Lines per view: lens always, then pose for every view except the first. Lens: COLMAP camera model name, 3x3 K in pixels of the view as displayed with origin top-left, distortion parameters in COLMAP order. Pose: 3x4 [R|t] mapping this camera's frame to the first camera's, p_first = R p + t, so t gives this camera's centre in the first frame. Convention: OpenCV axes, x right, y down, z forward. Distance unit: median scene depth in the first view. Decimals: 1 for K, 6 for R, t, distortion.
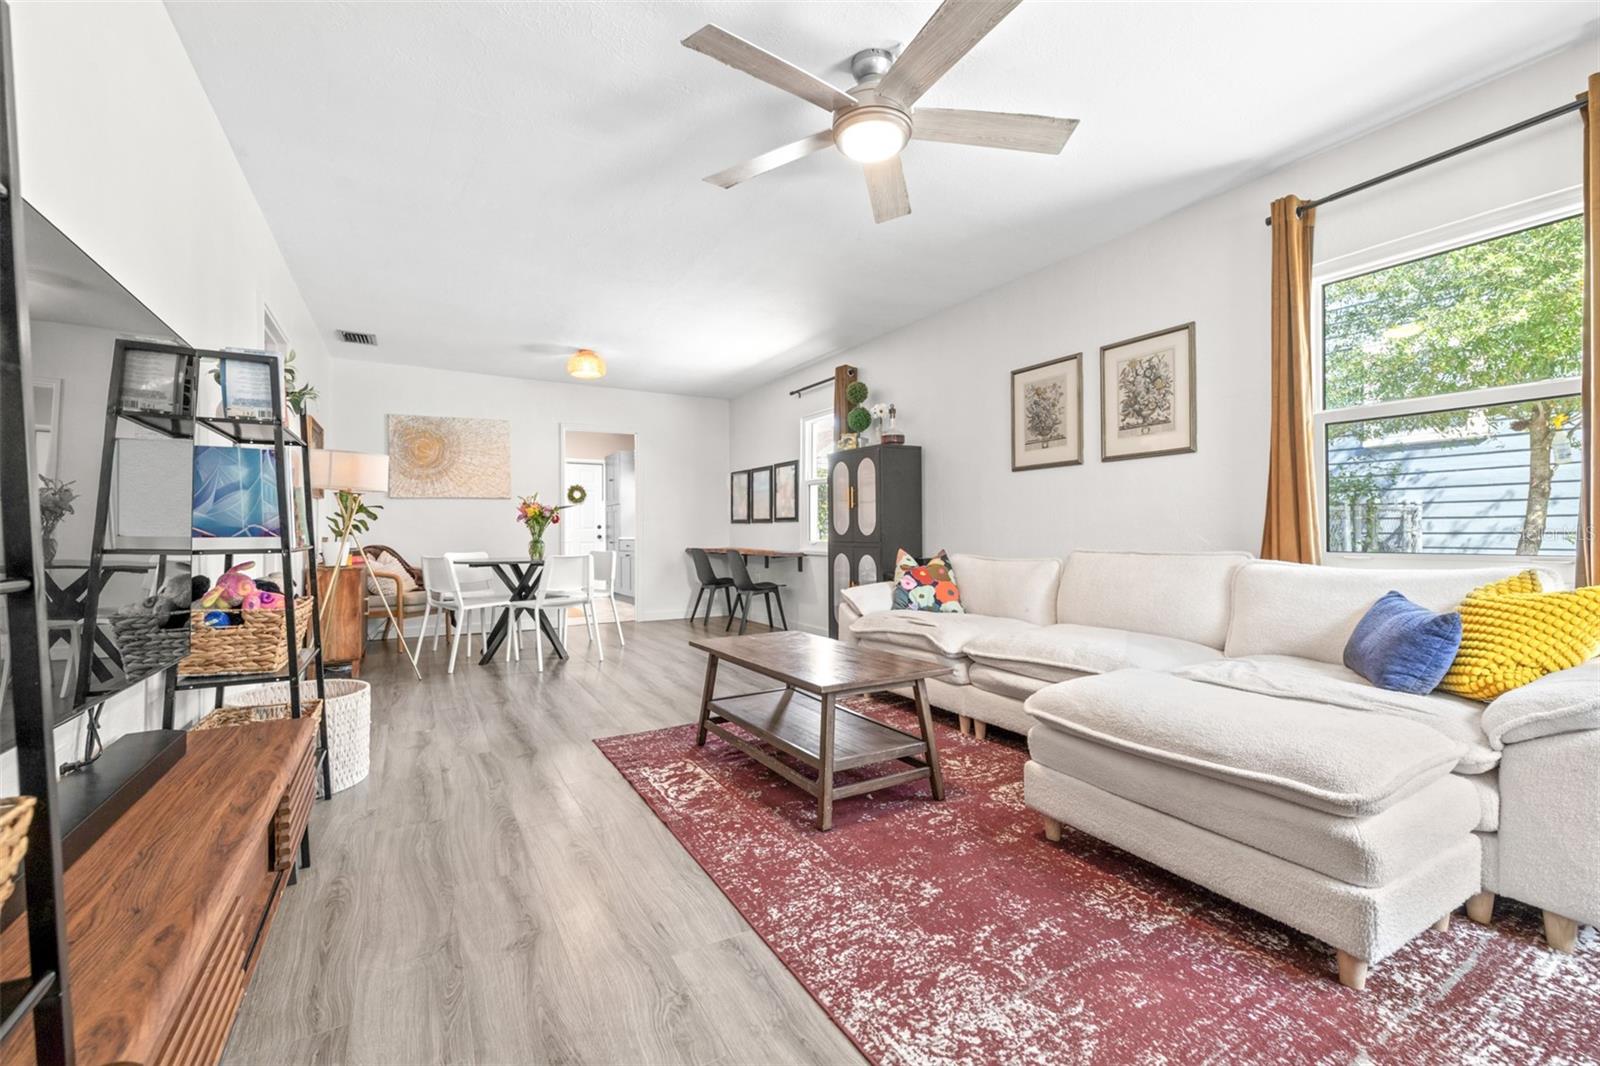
lens RADIAL K [[680.0, 0, 813.3], [0, 680.0, 526.7], [0, 0, 1]] dist [0.000419, 0.000086]
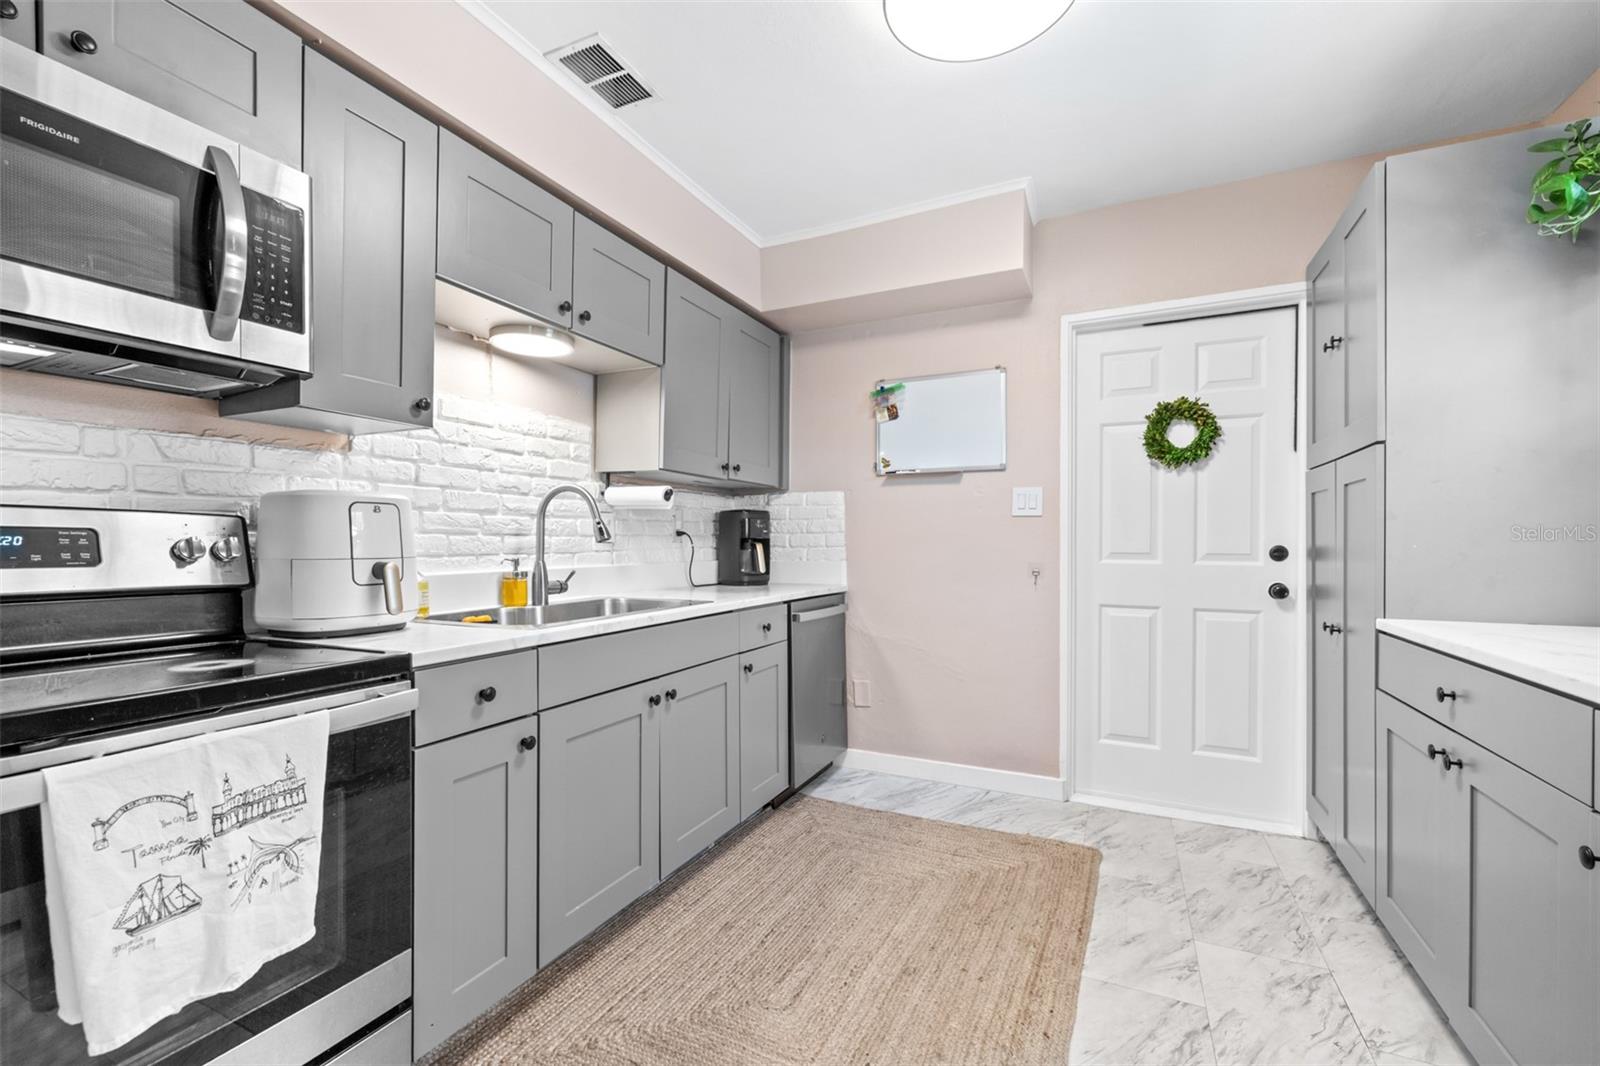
lens RADIAL K [[670.2, 0, 794.4], [0, 670.2, 543.9], [0, 0, 1]] dist [0.001048, -0.000063]
pose [[0.551829, 0.004157, -0.833947, -0.551418], [0.002376, 0.999976, 0.006556, -0.013918], [0.833954, -0.005599, 0.551806, 1.908945]]
